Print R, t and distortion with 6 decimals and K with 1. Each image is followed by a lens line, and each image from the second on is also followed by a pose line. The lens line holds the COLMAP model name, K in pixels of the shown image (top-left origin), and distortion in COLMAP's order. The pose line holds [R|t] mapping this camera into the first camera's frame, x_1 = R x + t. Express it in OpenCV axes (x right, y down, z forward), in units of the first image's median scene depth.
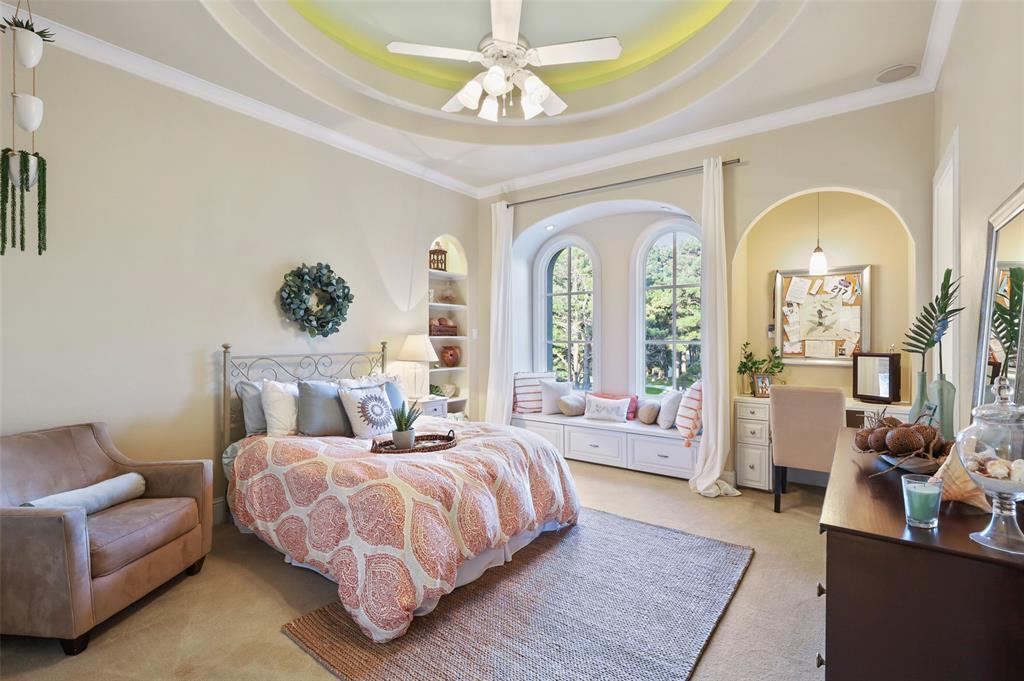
lens RADIAL K [[471.9, 0, 512.7], [0, 471.9, 340.7], [0, 0, 1]] dist [-0.000587, -0.000490]
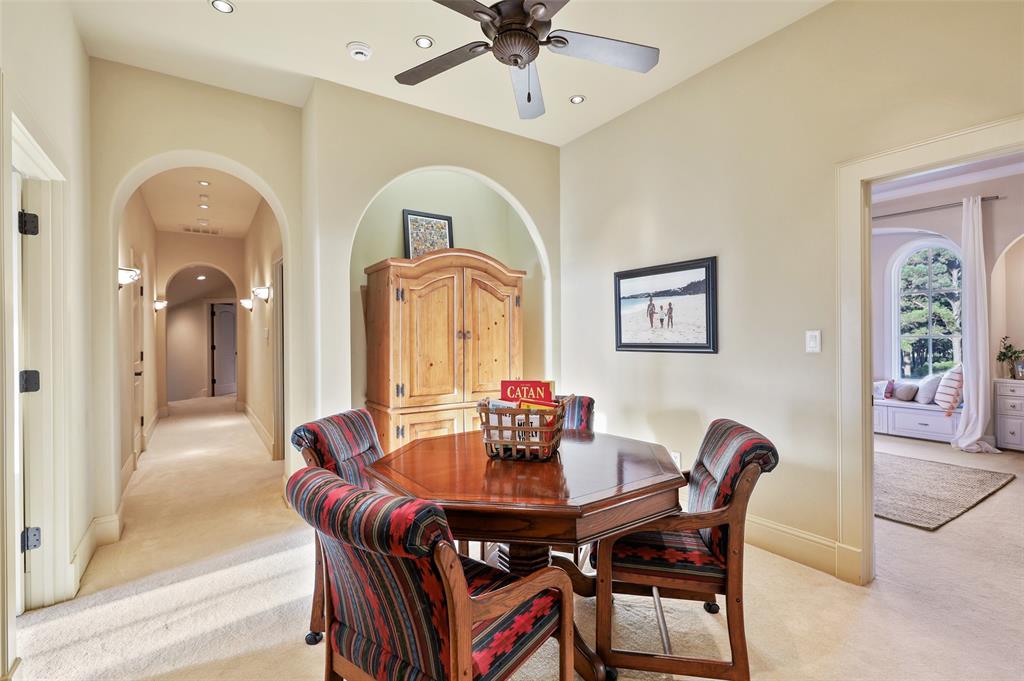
lens RADIAL K [[471.9, 0, 511.2], [0, 471.9, 339.8], [0, 0, 1]] dist [-0.000587, -0.000490]
pose [[0.941591, -0.005700, -0.336711, -0.327022], [0.005071, 0.999983, -0.002749, 0.010249], [0.336721, 0.000881, 0.941604, -0.634812]]
